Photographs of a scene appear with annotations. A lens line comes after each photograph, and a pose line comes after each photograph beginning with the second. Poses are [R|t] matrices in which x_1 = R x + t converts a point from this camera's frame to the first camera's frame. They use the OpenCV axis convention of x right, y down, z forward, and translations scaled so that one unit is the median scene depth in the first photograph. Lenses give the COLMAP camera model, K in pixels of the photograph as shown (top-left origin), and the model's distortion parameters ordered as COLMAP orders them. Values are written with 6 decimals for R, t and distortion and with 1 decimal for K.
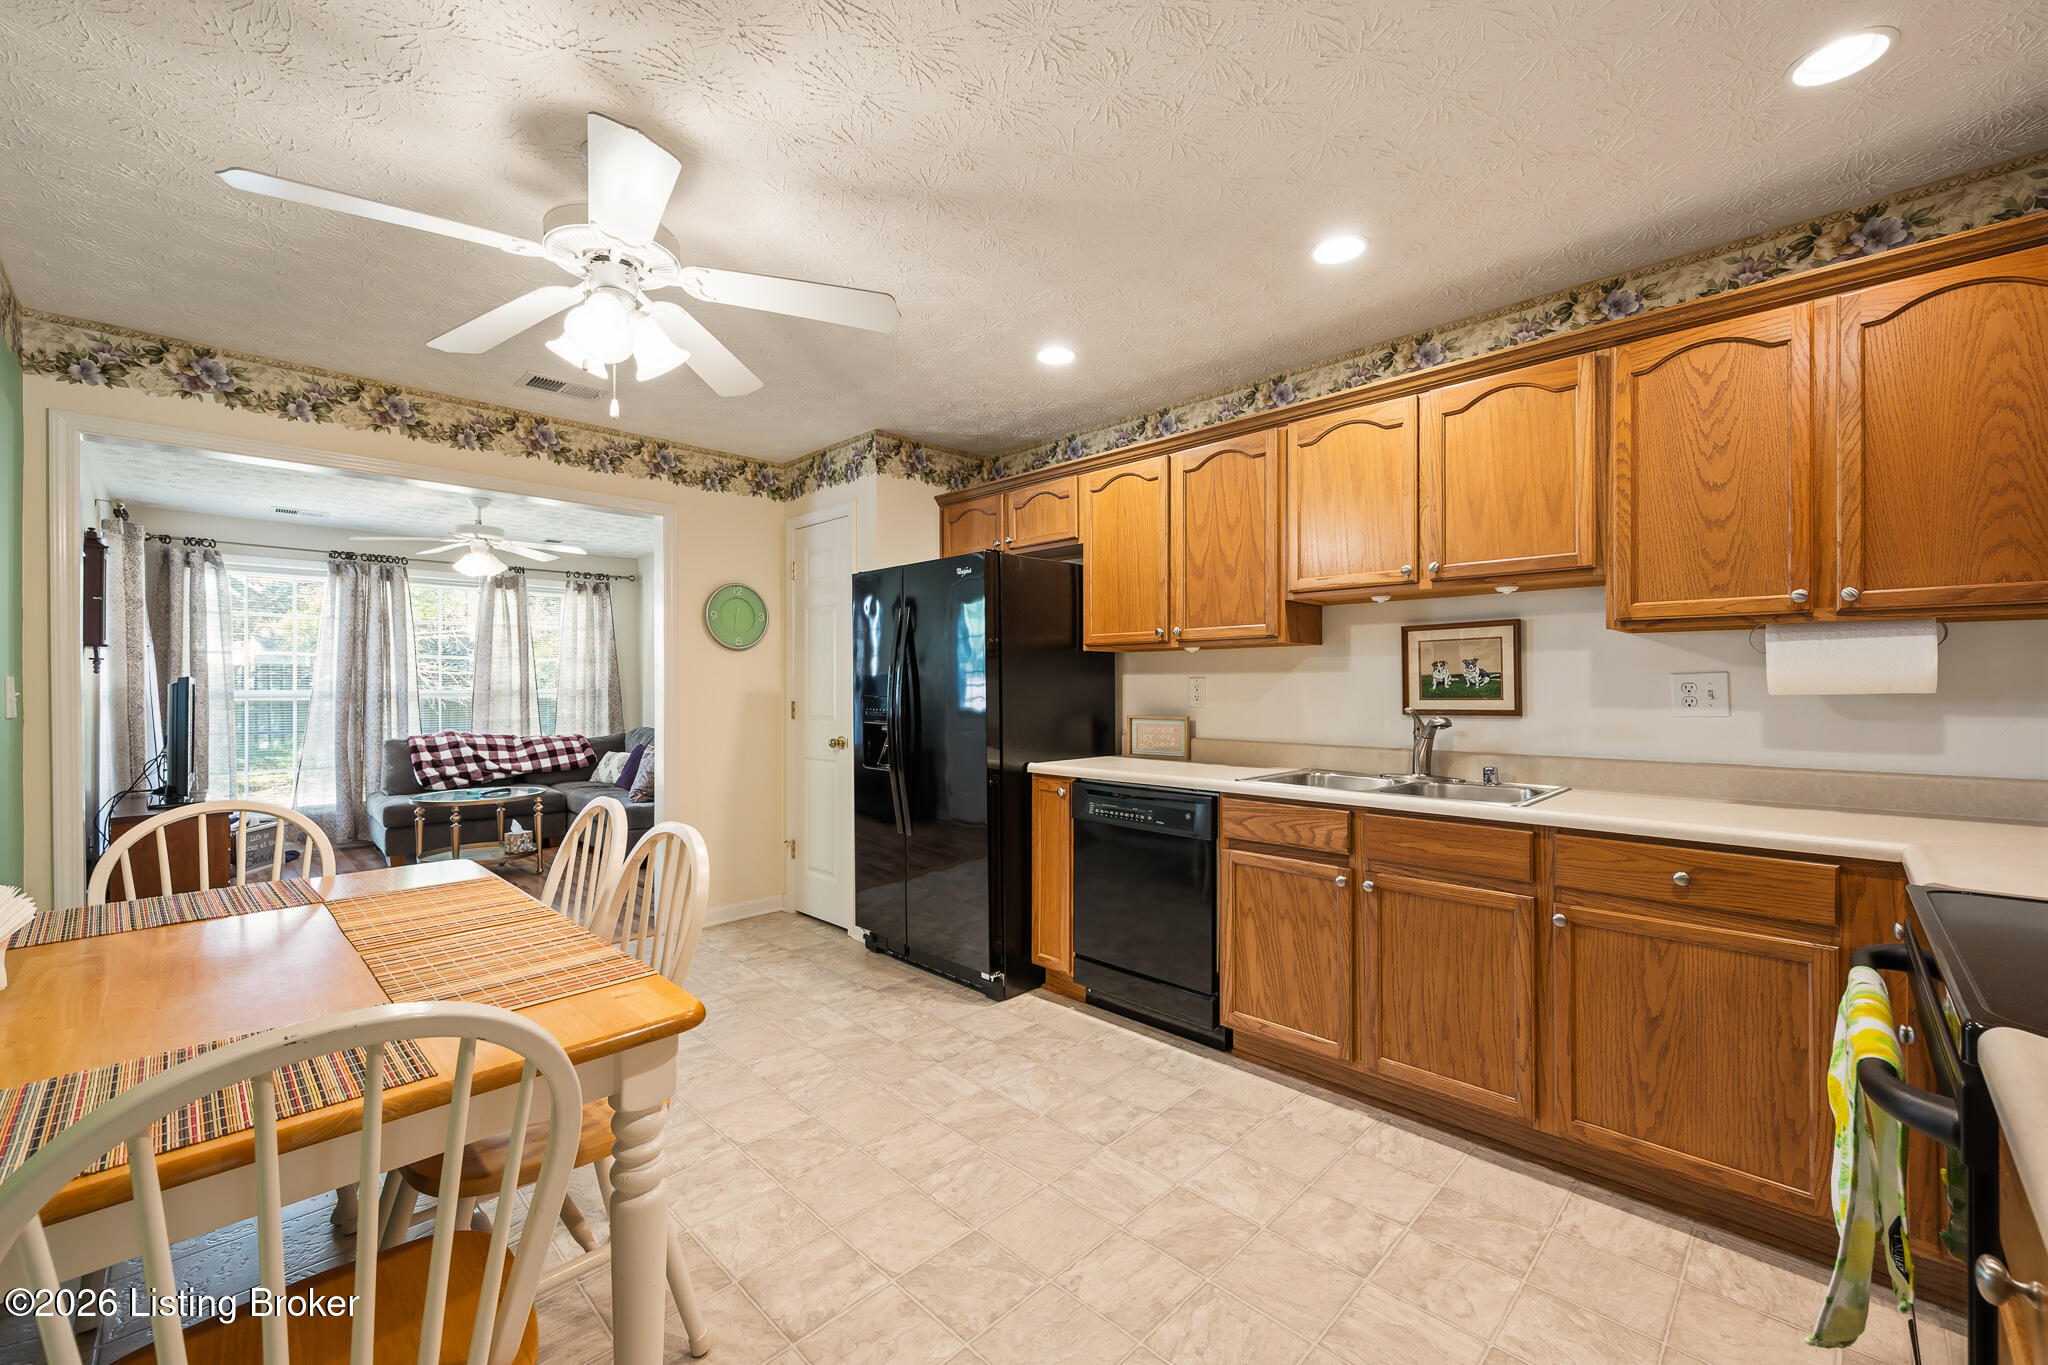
lens RADIAL K [[829.7, 0, 1017.4], [0, 829.7, 686.4], [0, 0, 1]] dist [-0.001894, 0.000344]
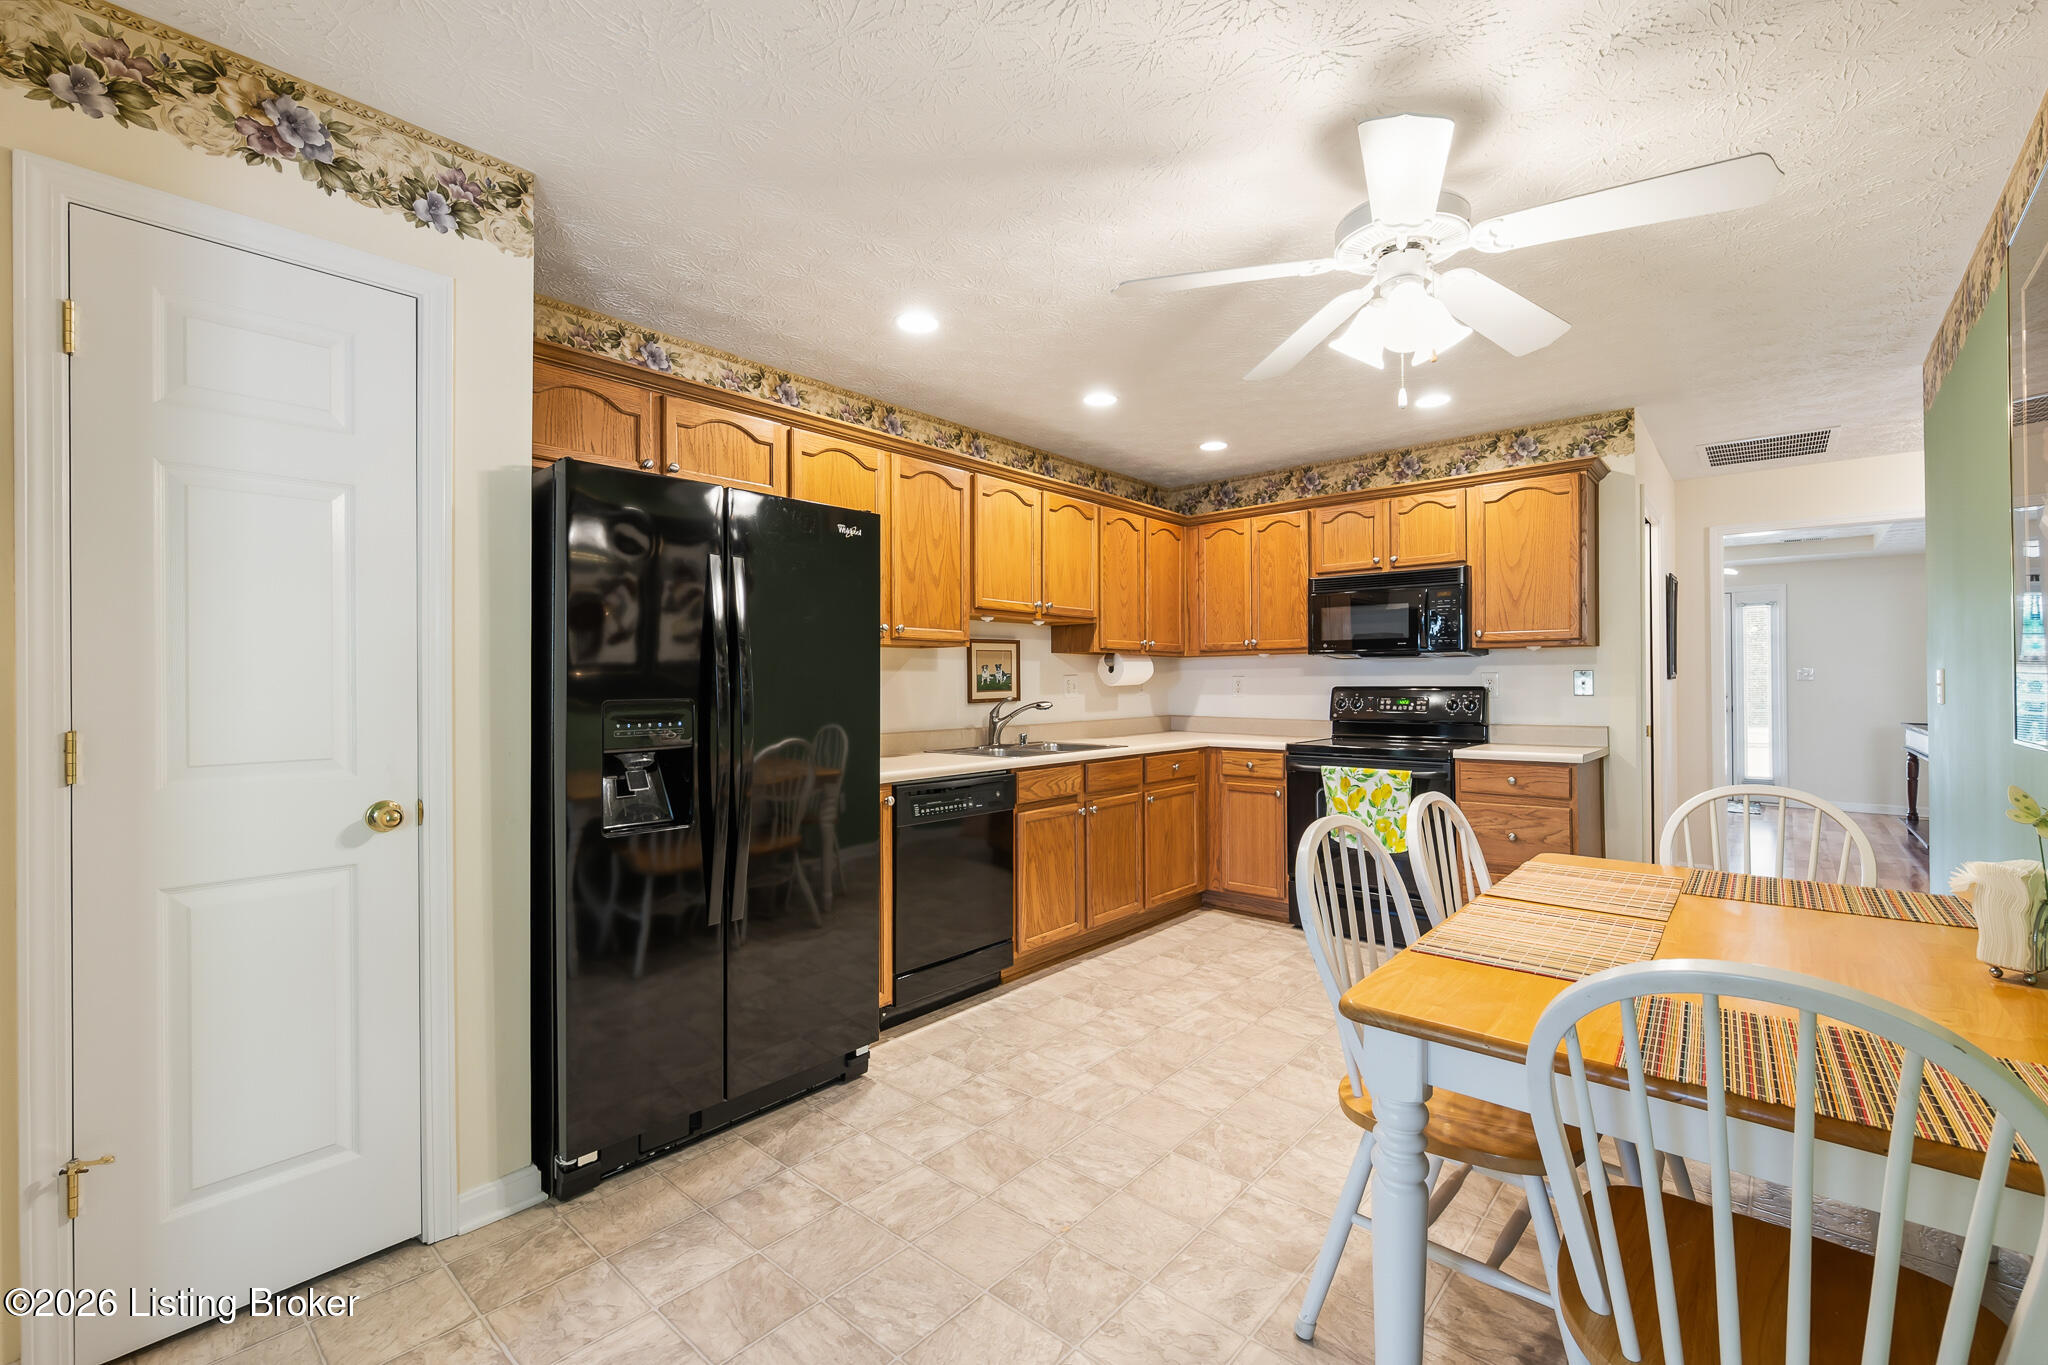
lens RADIAL K [[891.0, 0, 1030.6], [0, 891.0, 677.5], [0, 0, 1]] dist [0.010096, -0.000703]
pose [[-0.084235, 0.006201, 0.996427, -1.057964], [0.004137, 0.999974, -0.005874, 0.000402], [-0.996437, 0.003627, -0.084259, 1.070529]]
